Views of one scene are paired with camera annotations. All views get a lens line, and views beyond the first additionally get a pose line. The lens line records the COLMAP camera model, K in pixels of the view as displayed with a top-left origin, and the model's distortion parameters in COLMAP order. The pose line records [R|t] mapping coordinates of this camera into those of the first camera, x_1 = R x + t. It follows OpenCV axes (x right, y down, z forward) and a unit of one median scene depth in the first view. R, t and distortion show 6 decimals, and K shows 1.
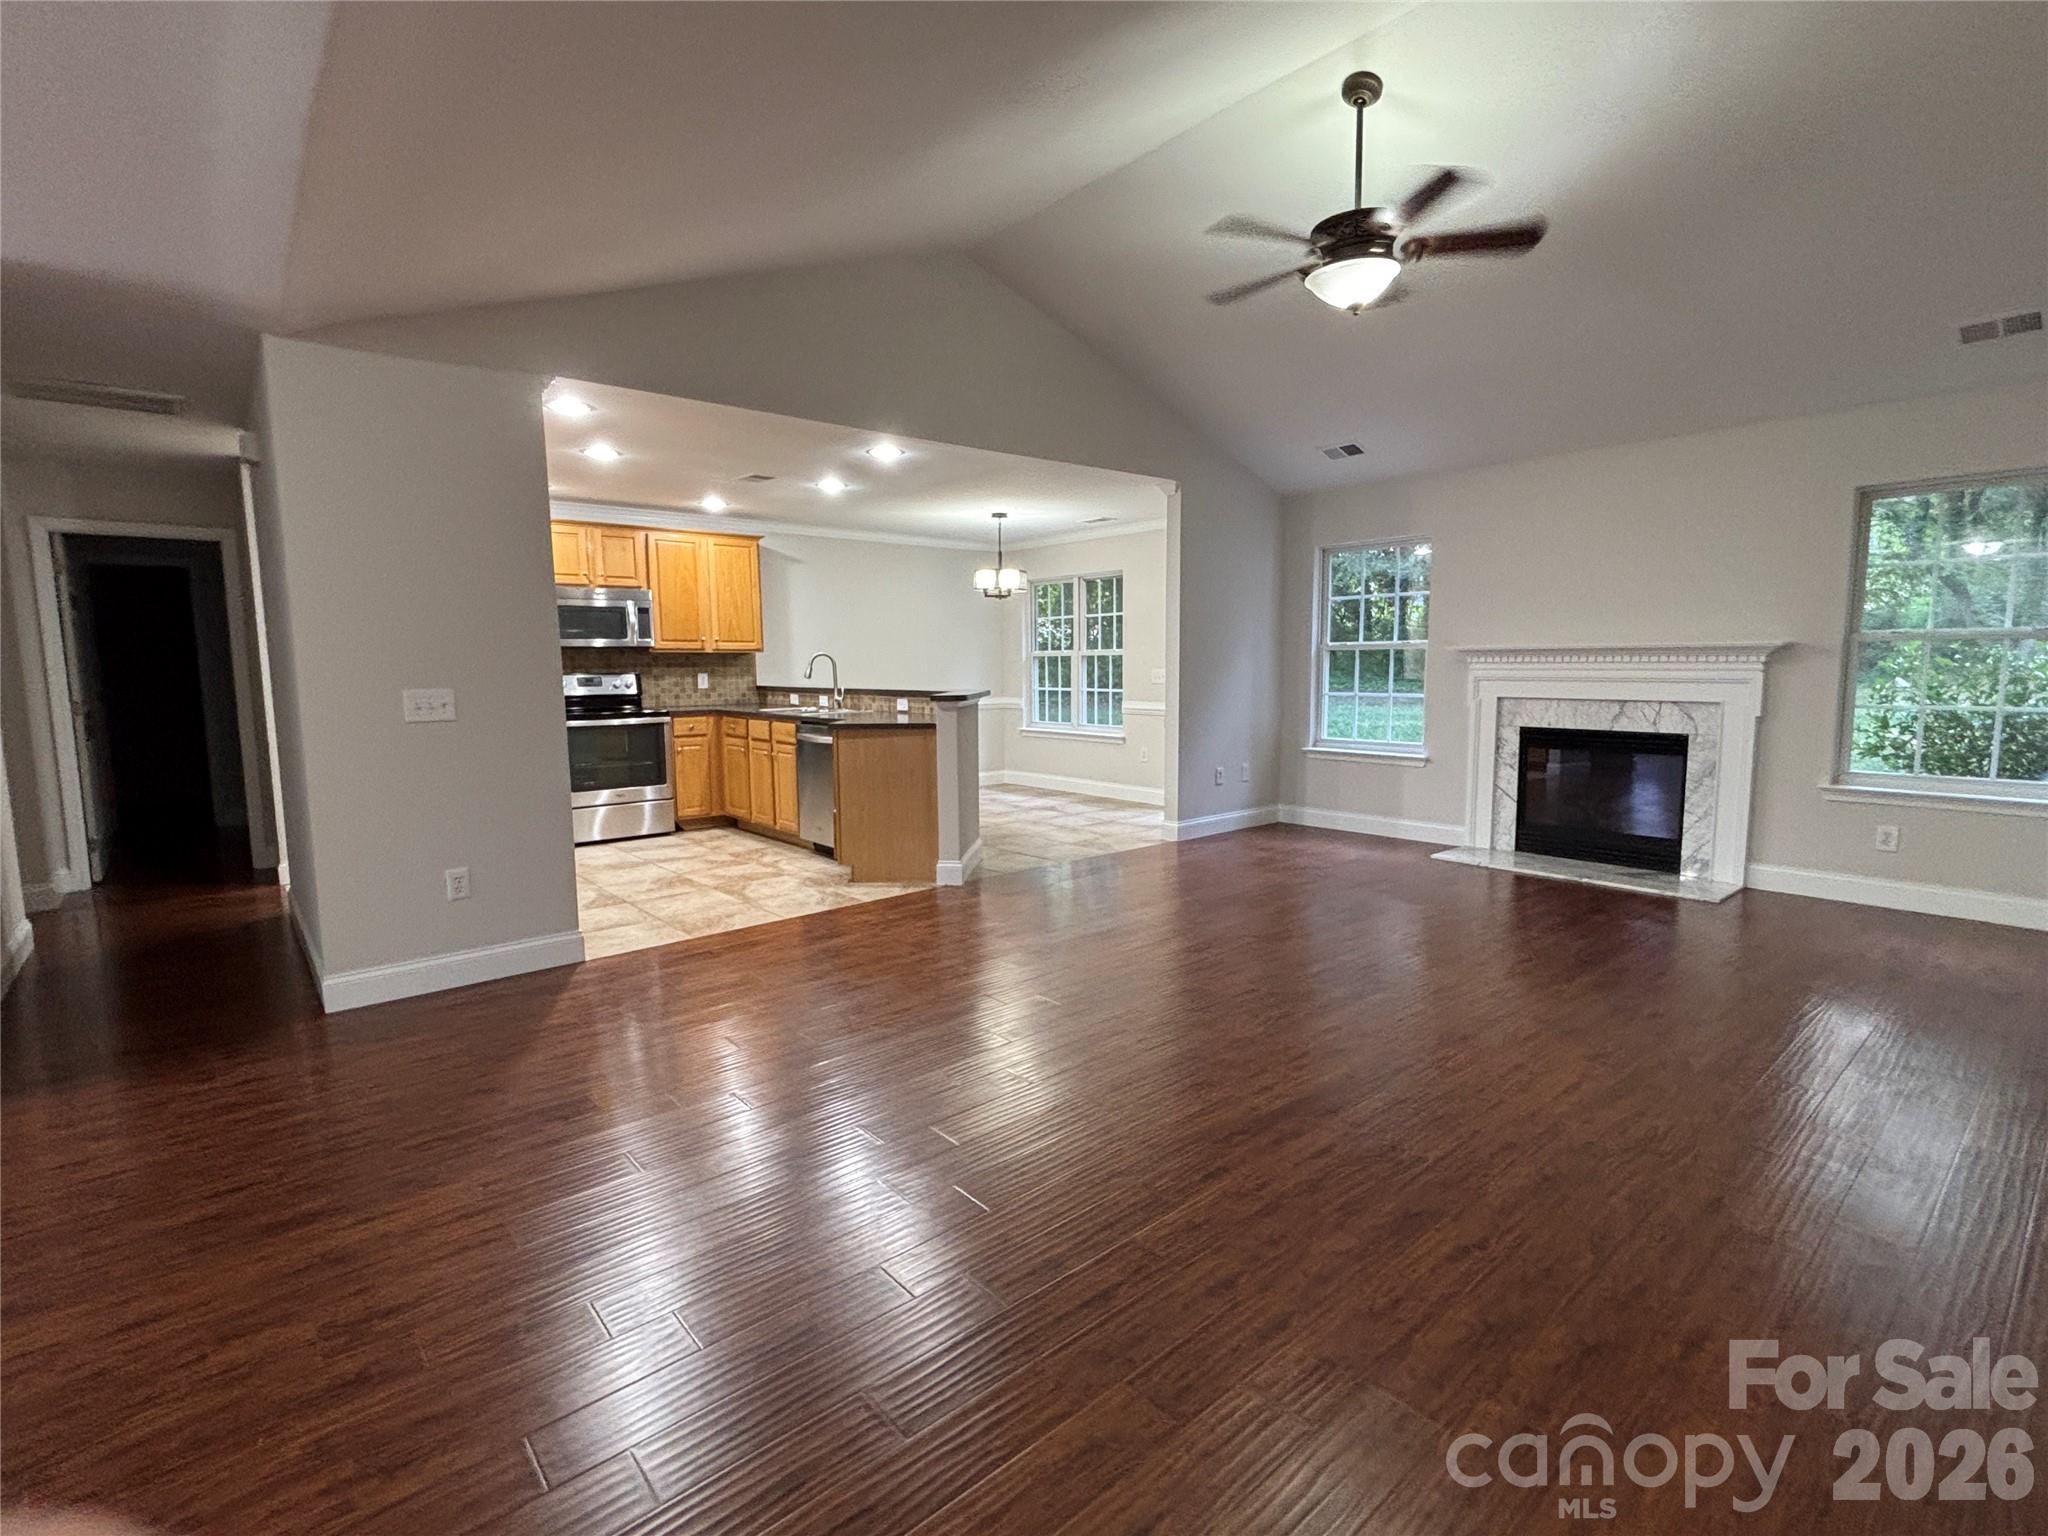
lens RADIAL K [[973.1, 0, 1045.4], [0, 973.1, 767.3], [0, 0, 1]] dist [0.010142, -0.000845]
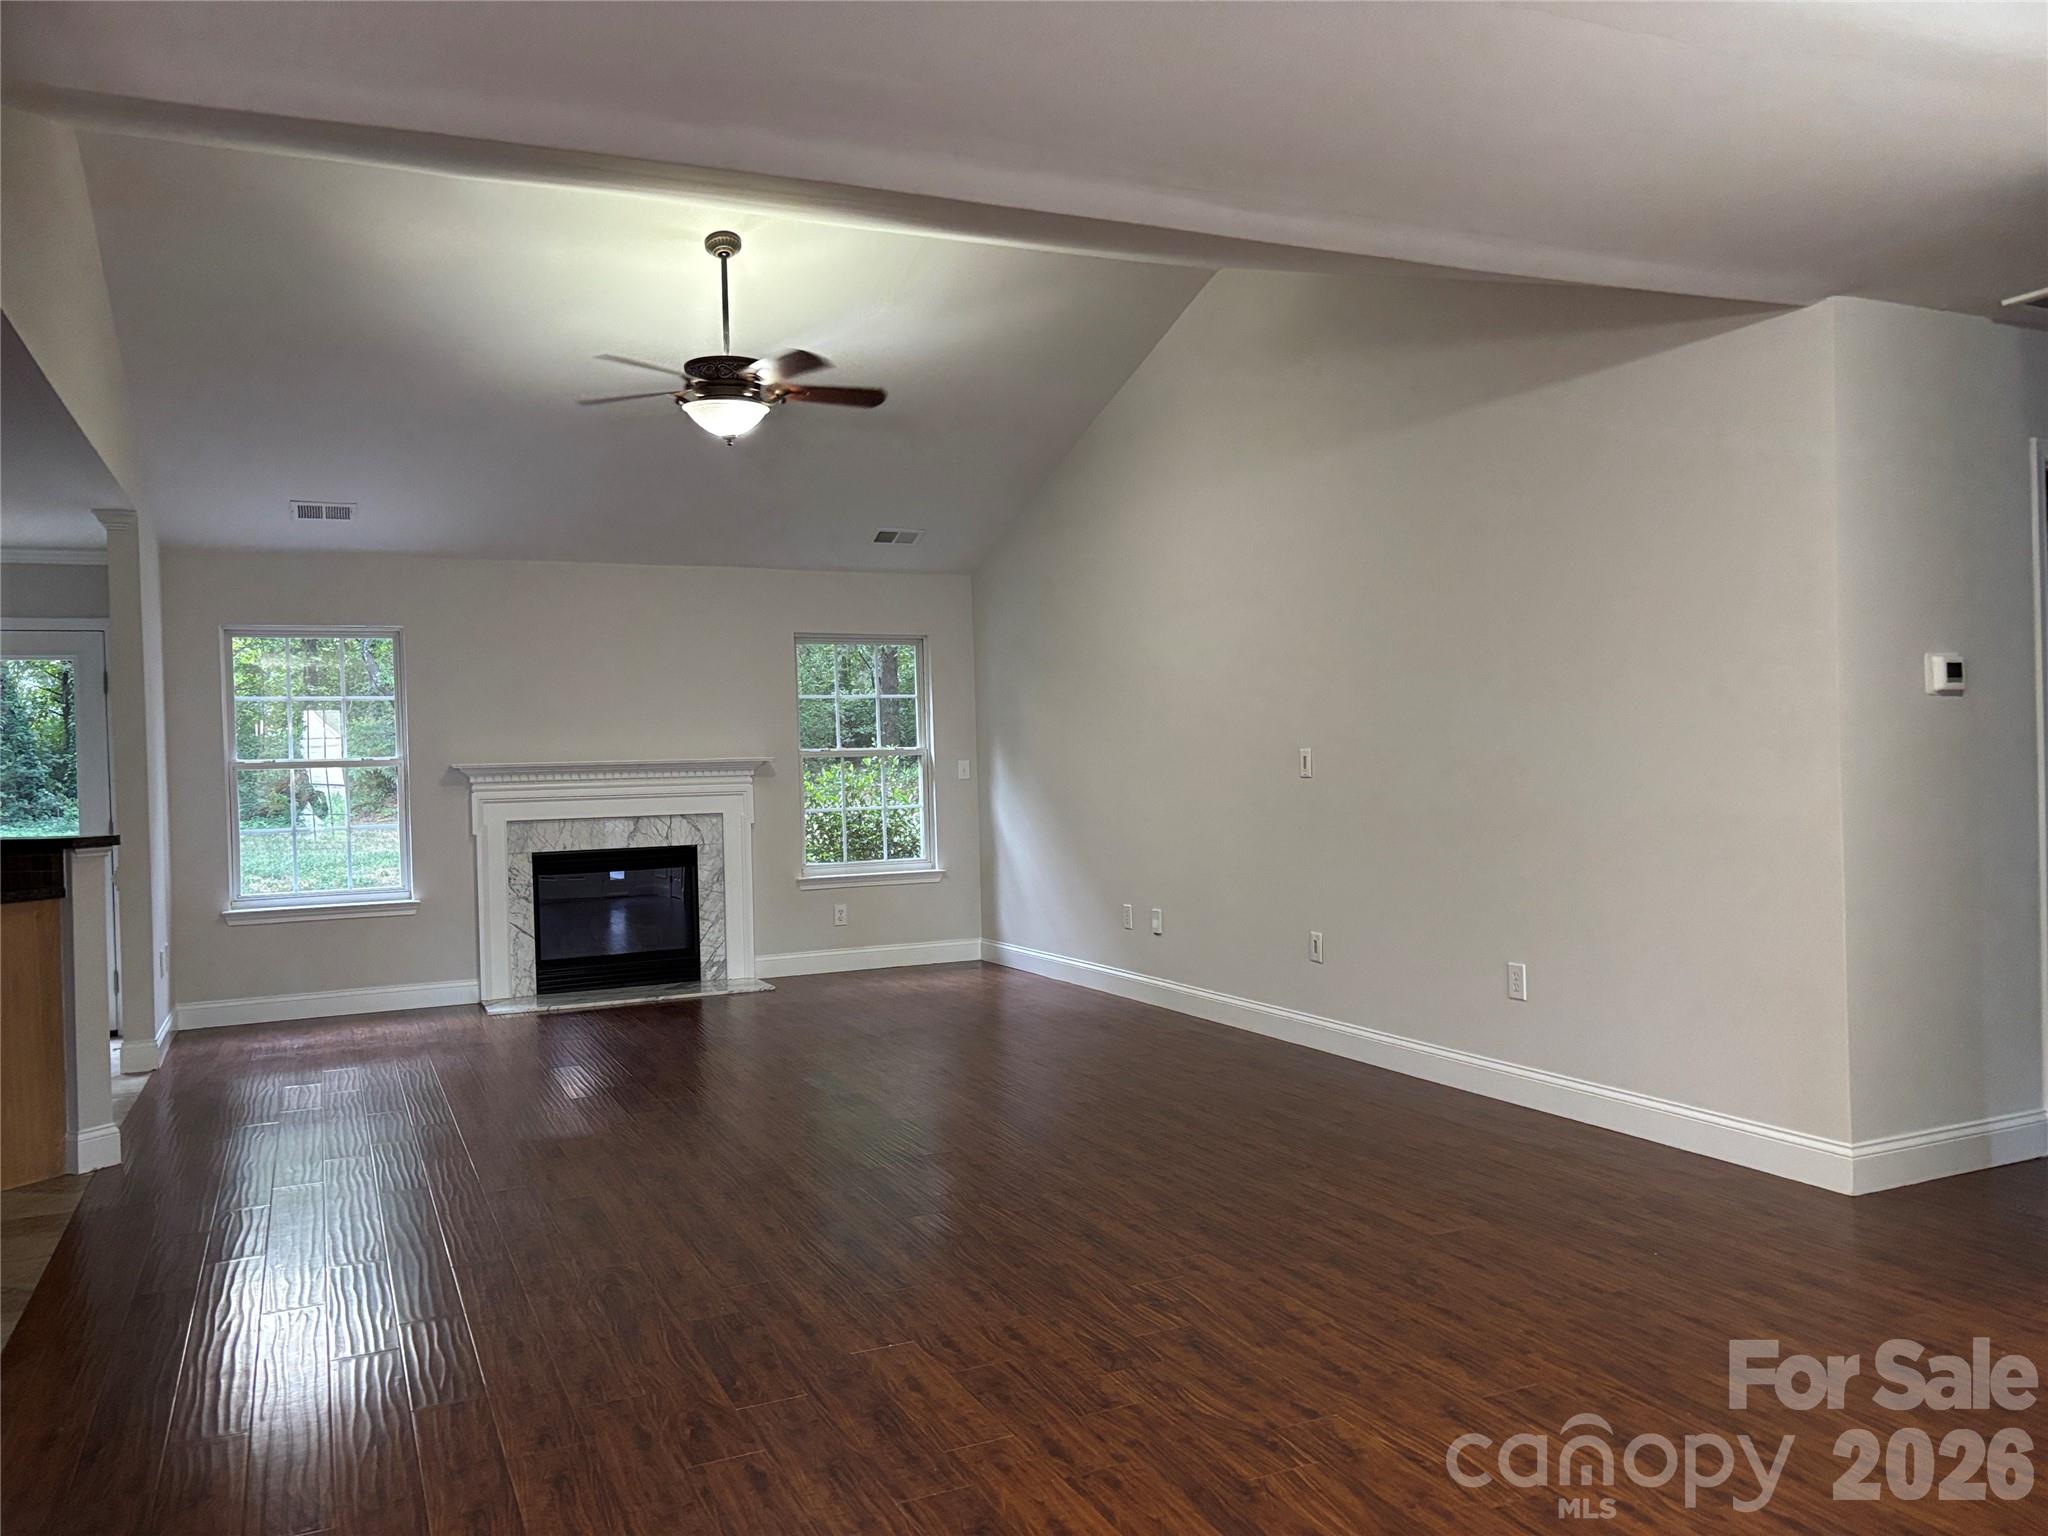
lens RADIAL K [[1521.5, 0, 1033.6], [0, 1521.5, 780.3], [0, 0, 1]] dist [0.011774, 0.002997]
pose [[0.279309, -0.008219, 0.960166, -0.639381], [0.130487, 0.991012, -0.029475, -0.005581], [-0.951294, 0.133522, 0.277871, 0.148212]]
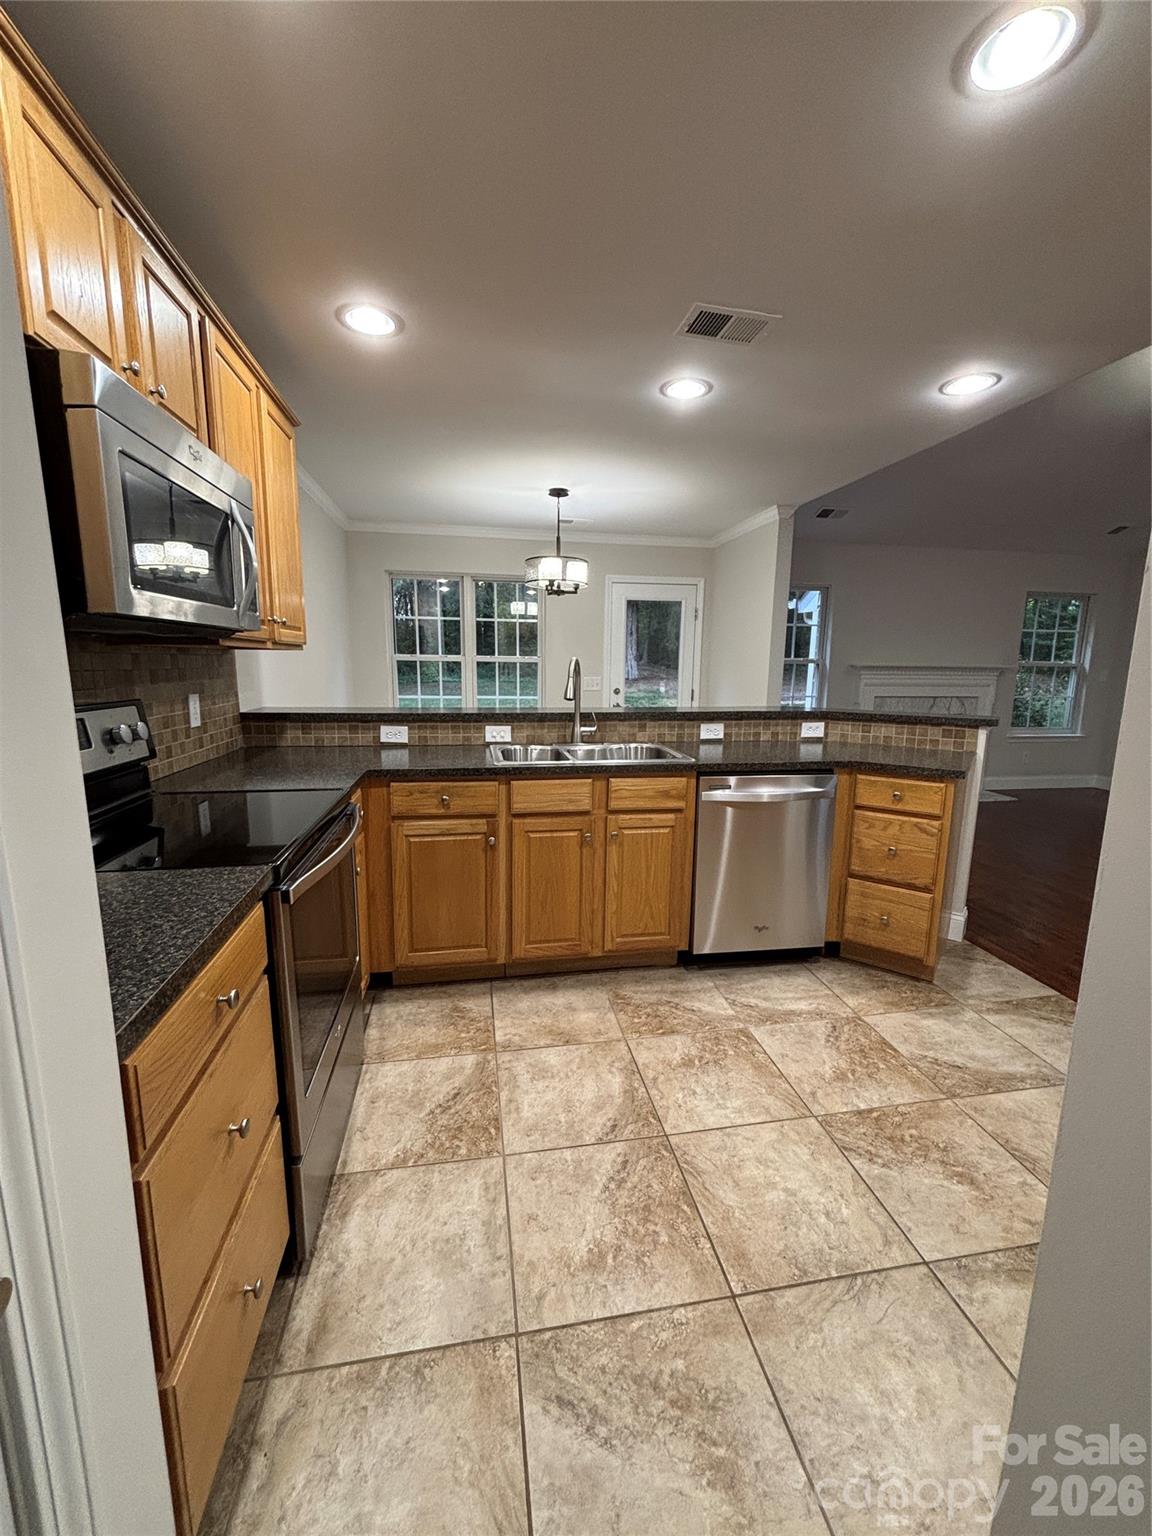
lens RADIAL K [[624.5, 0, 585.3], [0, 624.5, 764.4], [0, 0, 1]] dist [0.000184, 0.000328]
pose [[0.519363, -0.124893, 0.845378, -0.565641], [0.077030, 0.992077, 0.099242, -0.087994], [-0.851075, 0.013576, 0.524869, 0.775005]]
